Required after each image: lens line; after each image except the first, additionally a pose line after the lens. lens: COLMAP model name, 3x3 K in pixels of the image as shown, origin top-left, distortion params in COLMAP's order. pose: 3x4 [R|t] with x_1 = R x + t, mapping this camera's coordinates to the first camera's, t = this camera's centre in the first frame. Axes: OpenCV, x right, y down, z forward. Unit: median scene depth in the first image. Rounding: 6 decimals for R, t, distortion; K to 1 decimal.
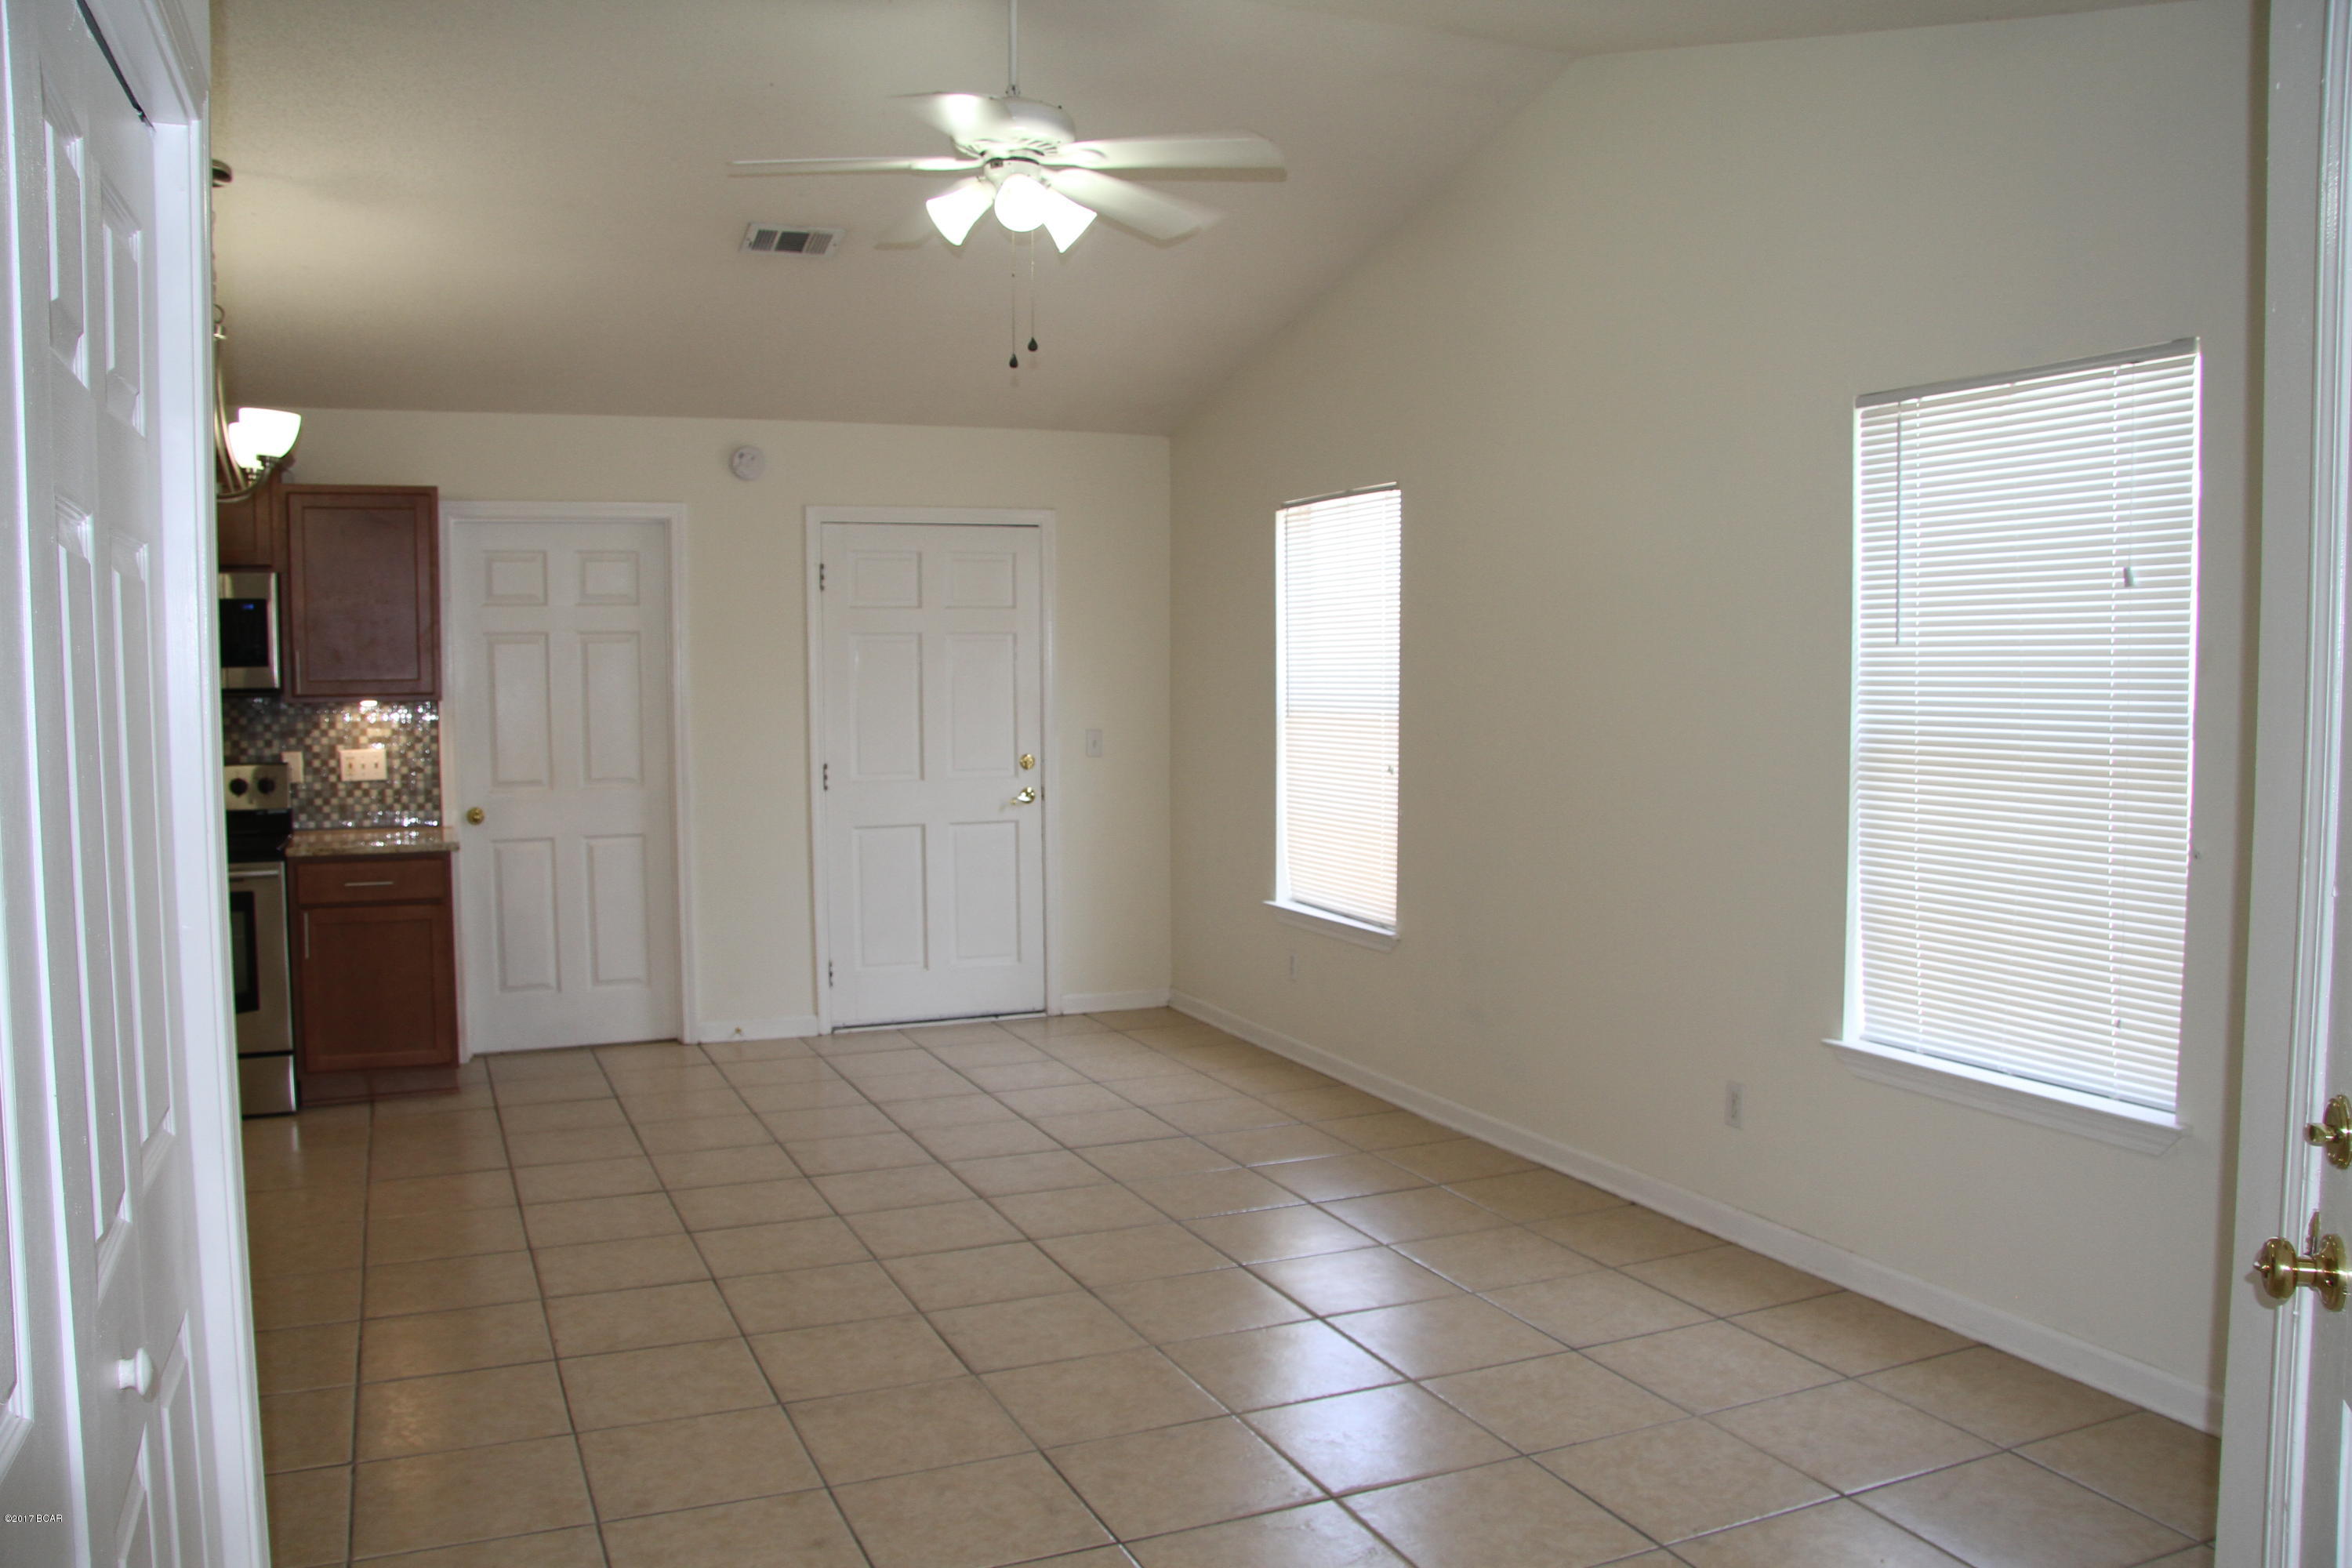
lens RADIAL K [[1814.8, 0, 1155.9], [0, 1814.8, 786.0], [0, 0, 1]] dist [-0.174911, 0.129685]
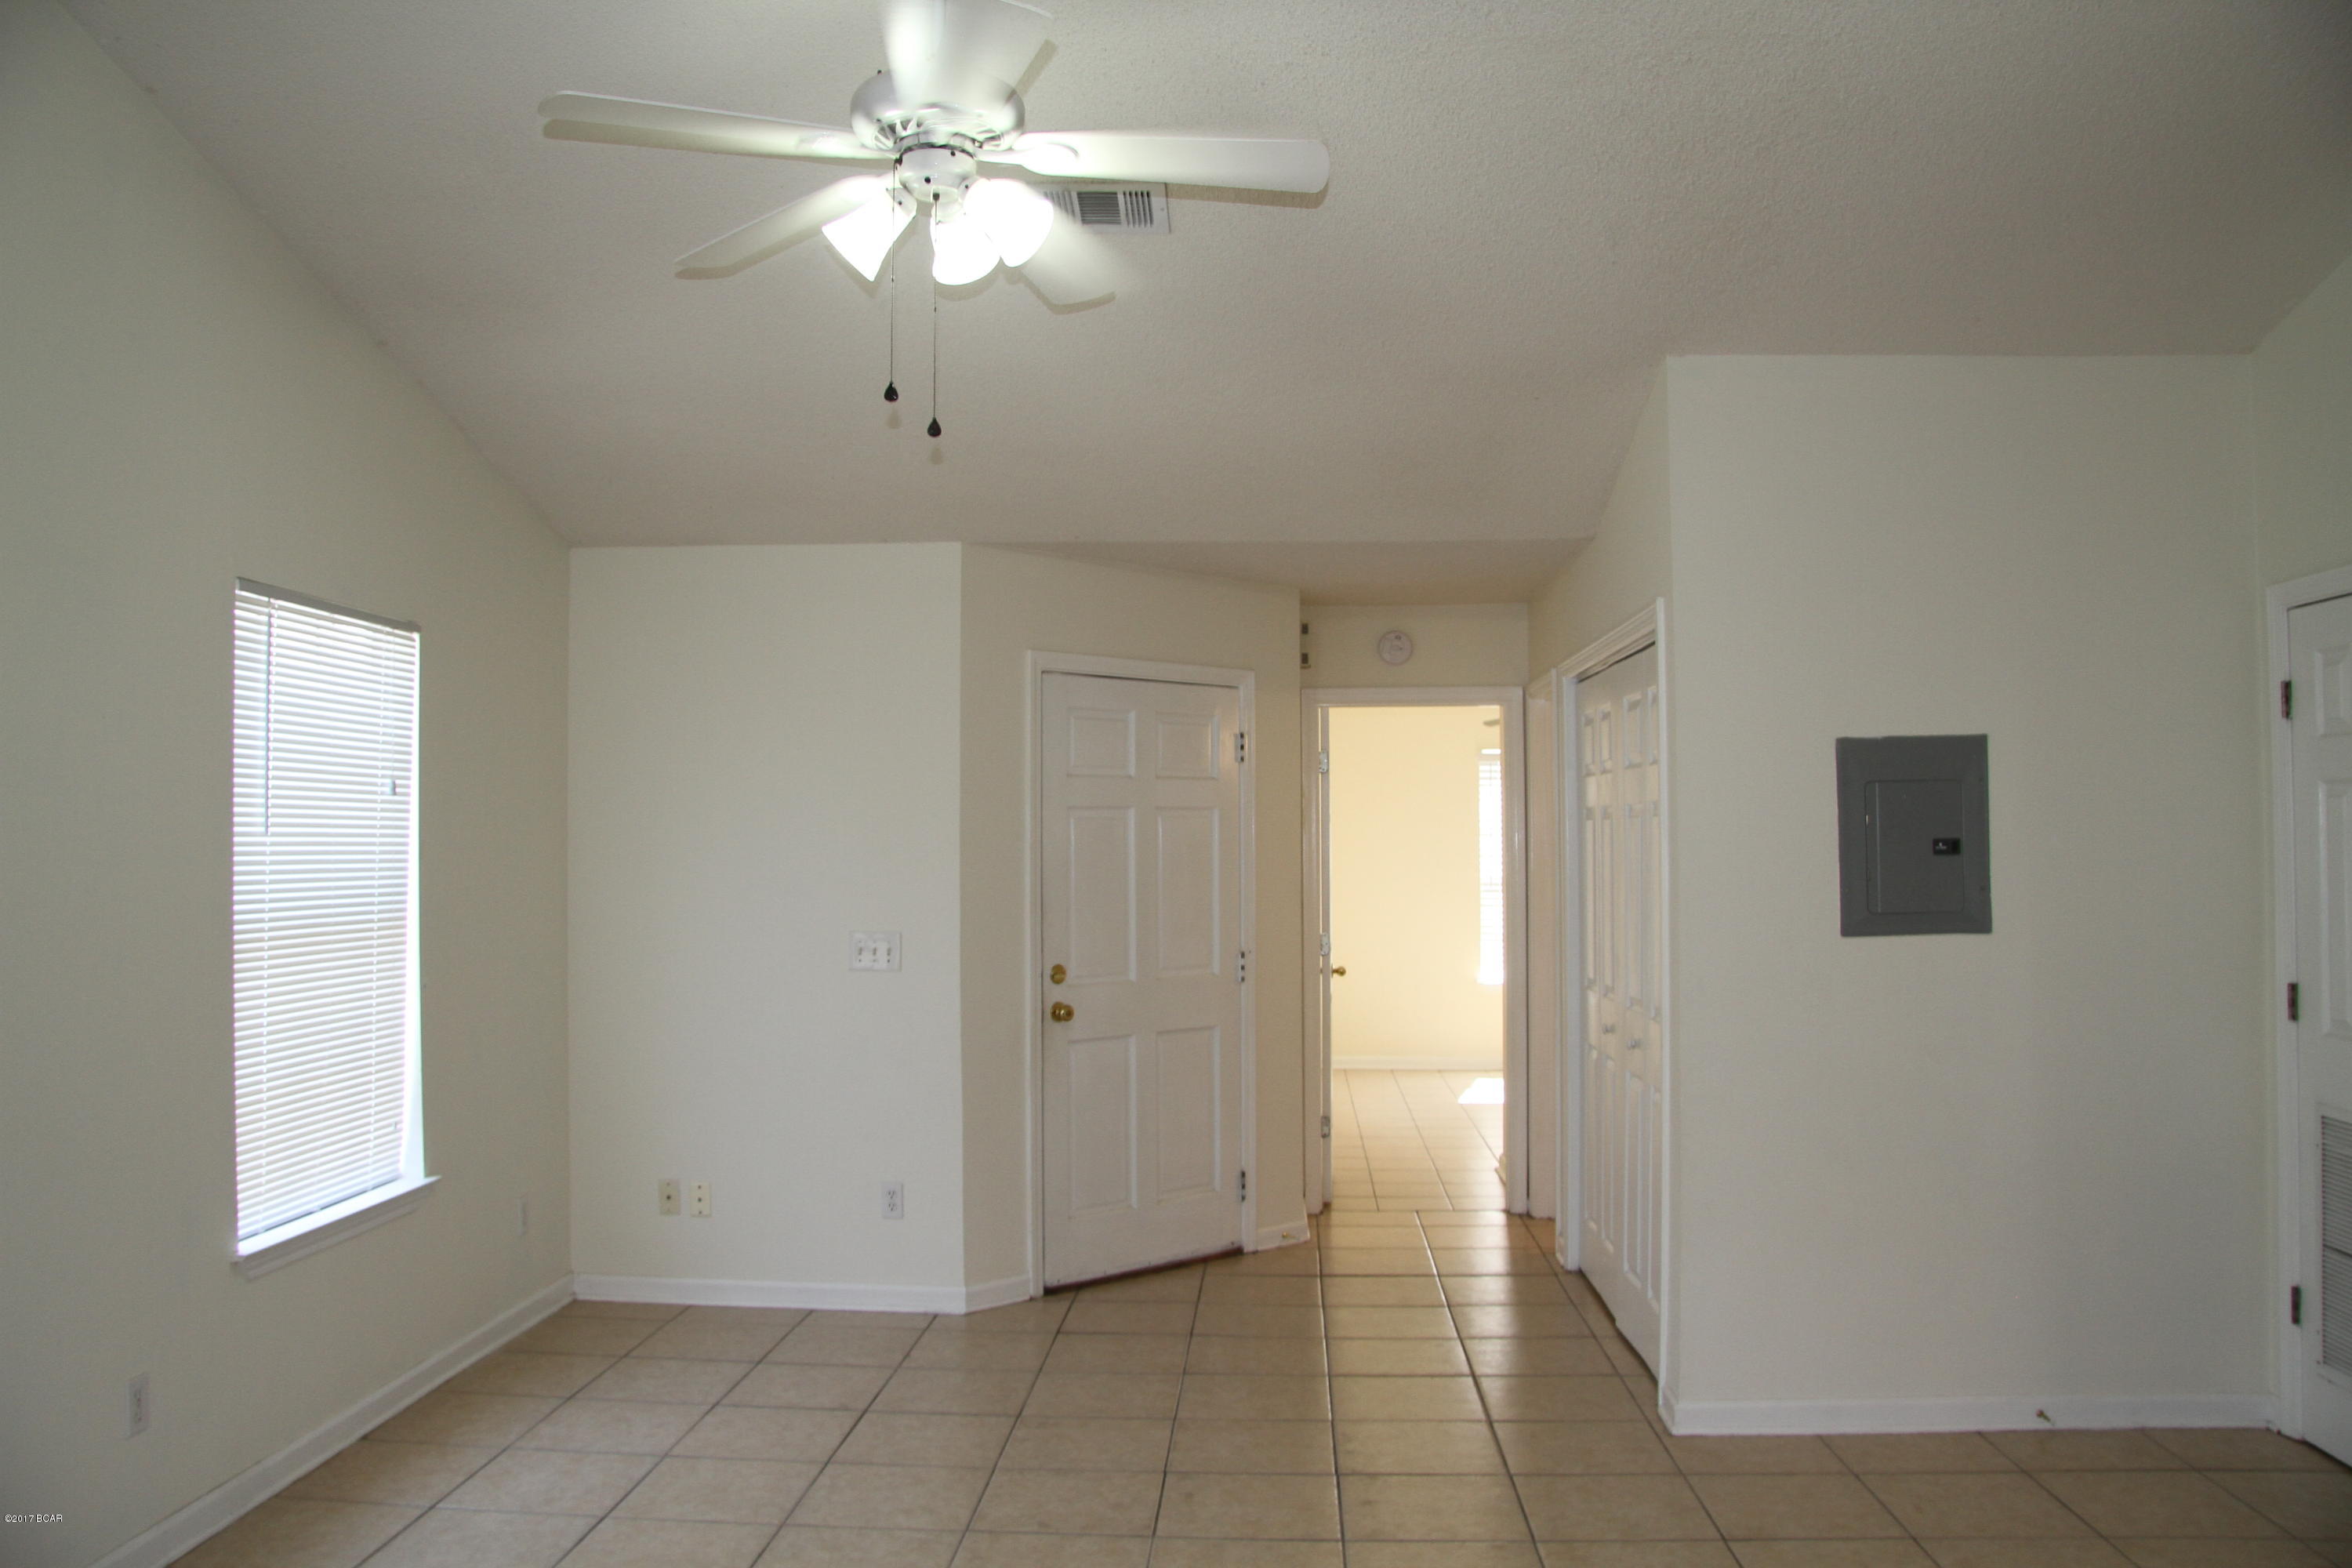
lens RADIAL K [[1814.8, 0, 1160.7], [0, 1814.8, 798.9], [0, 0, 1]] dist [-0.174911, 0.129685]
pose [[-0.890201, 0.024462, 0.454911, -0.307028], [0.042328, 0.998679, 0.029128, -0.066397], [-0.453597, 0.045185, -0.890061, 1.022897]]
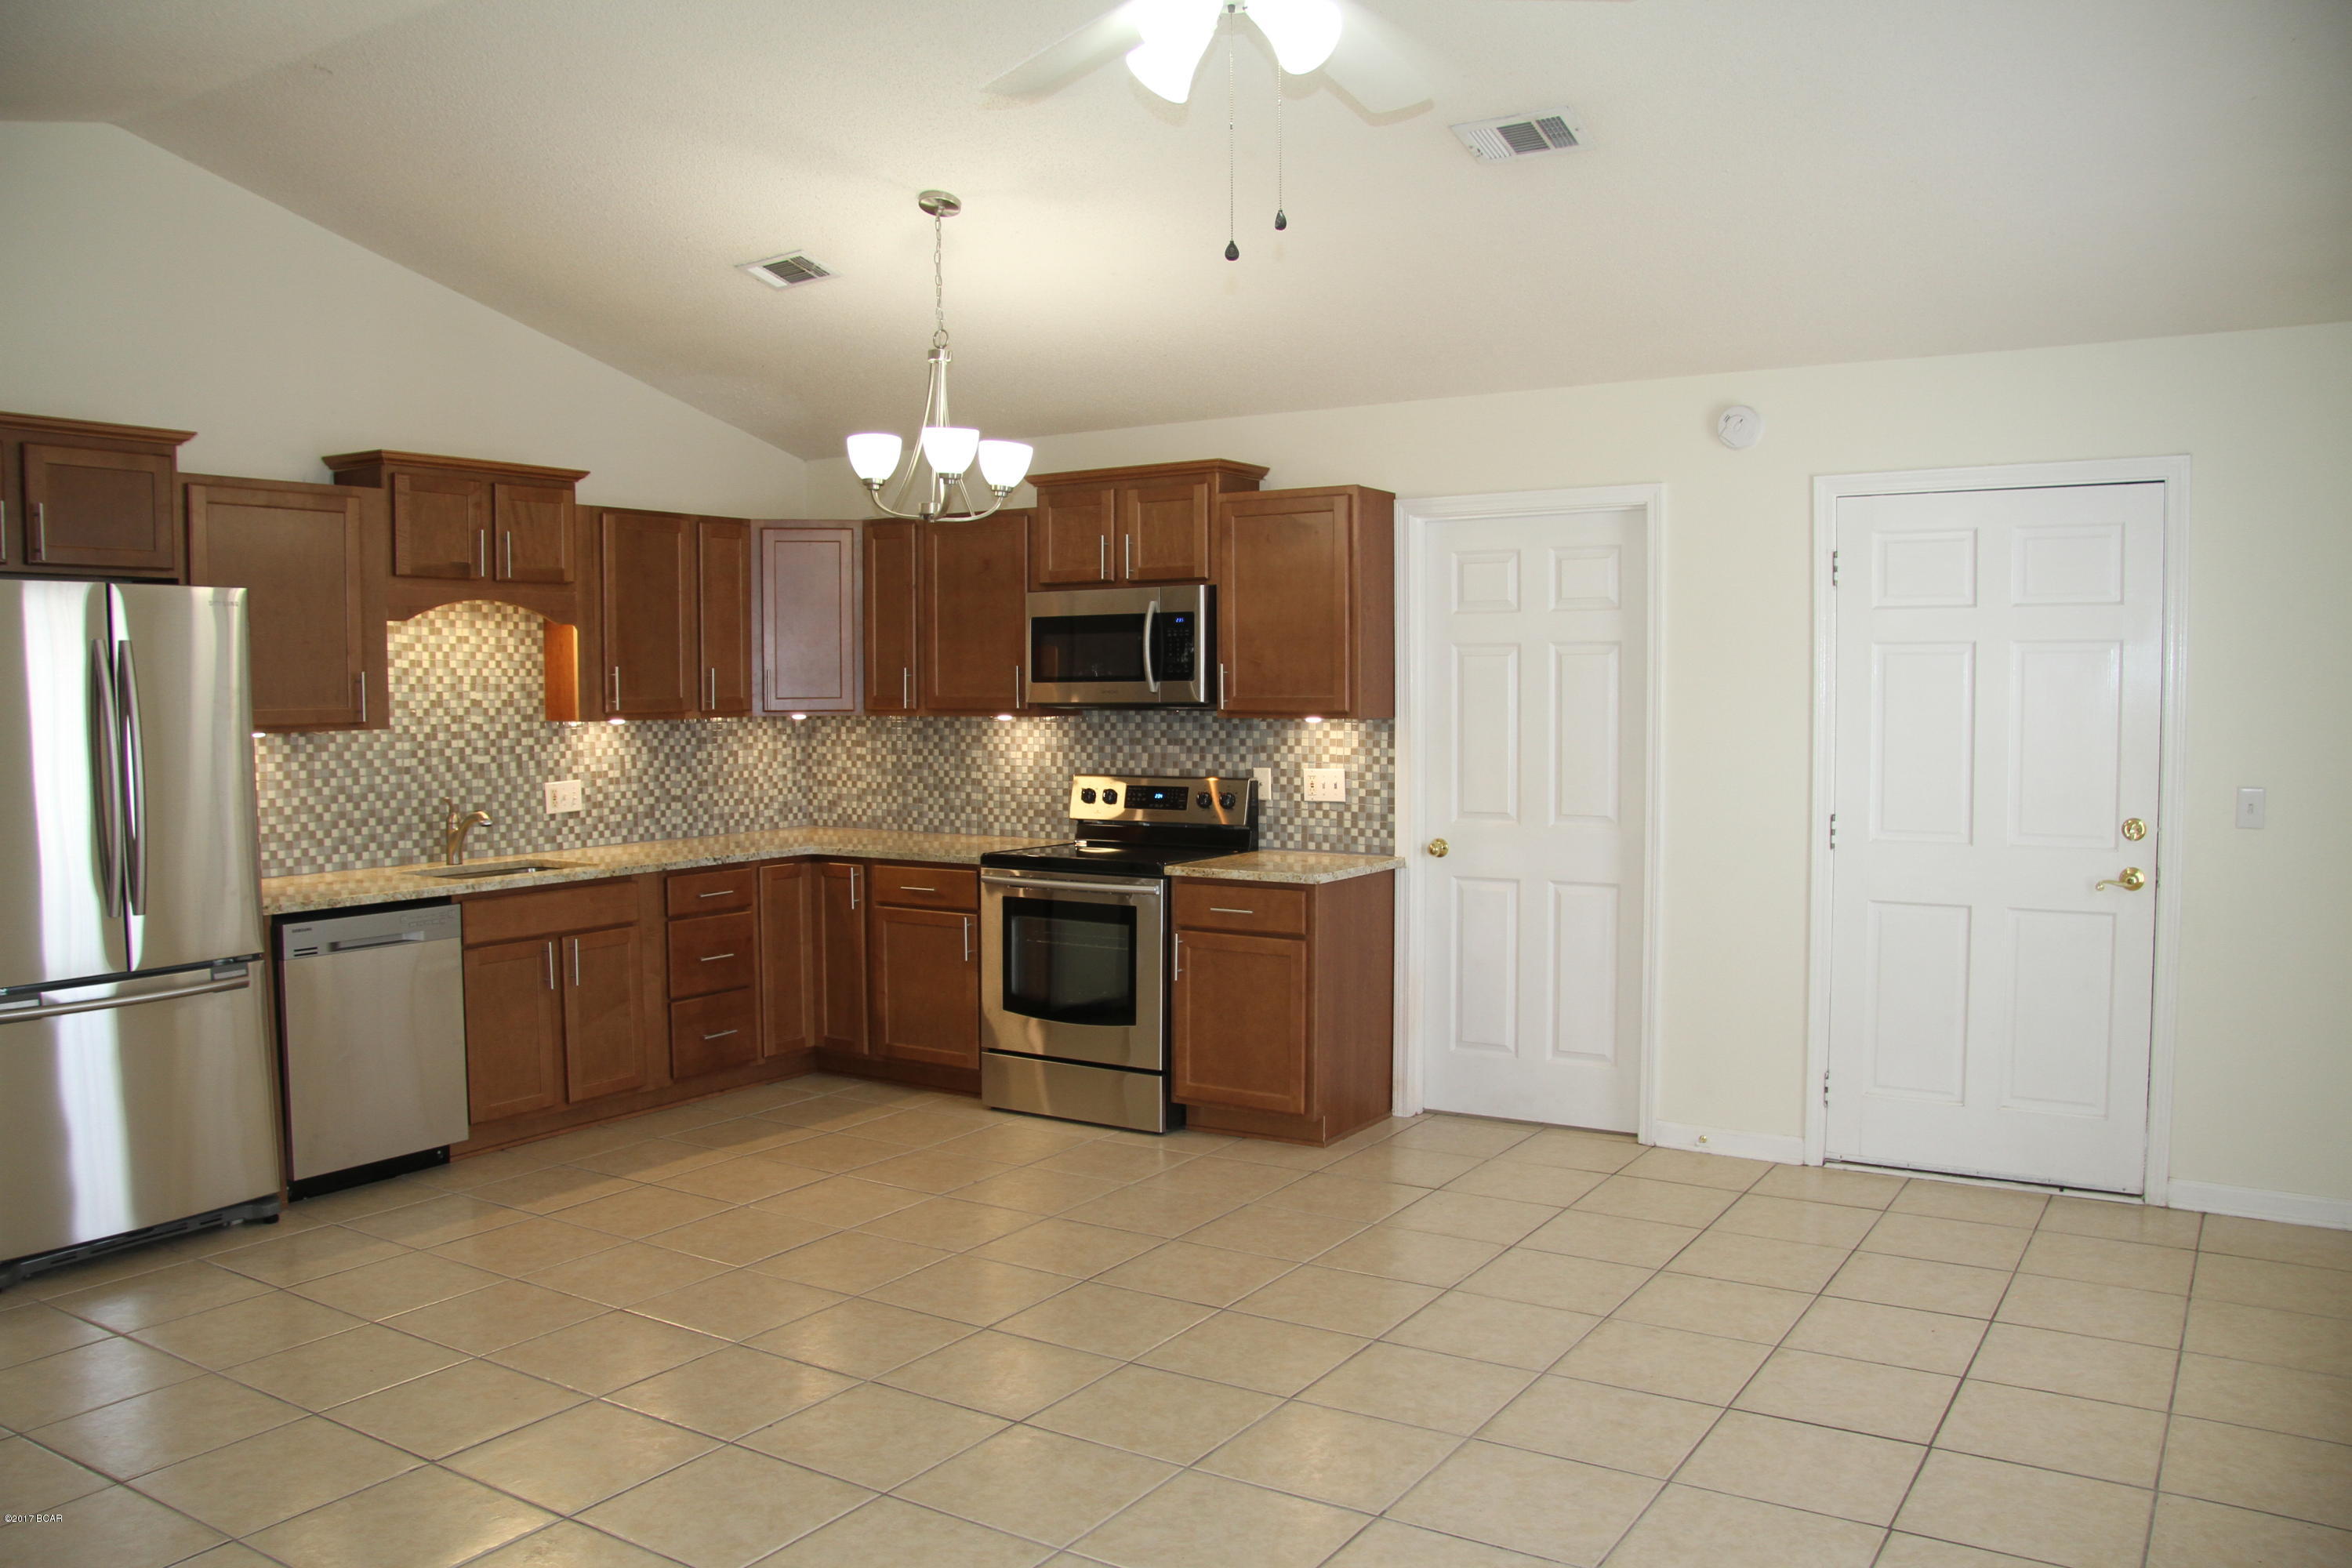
lens RADIAL K [[1814.8, 0, 1168.4], [0, 1814.8, 816.3], [0, 0, 1]] dist [-0.174911, 0.129685]
pose [[0.562556, 0.062082, -0.824425, 0.308096], [-0.052516, 0.997846, 0.039306, -0.029183], [0.825090, 0.021183, 0.564605, 0.385185]]
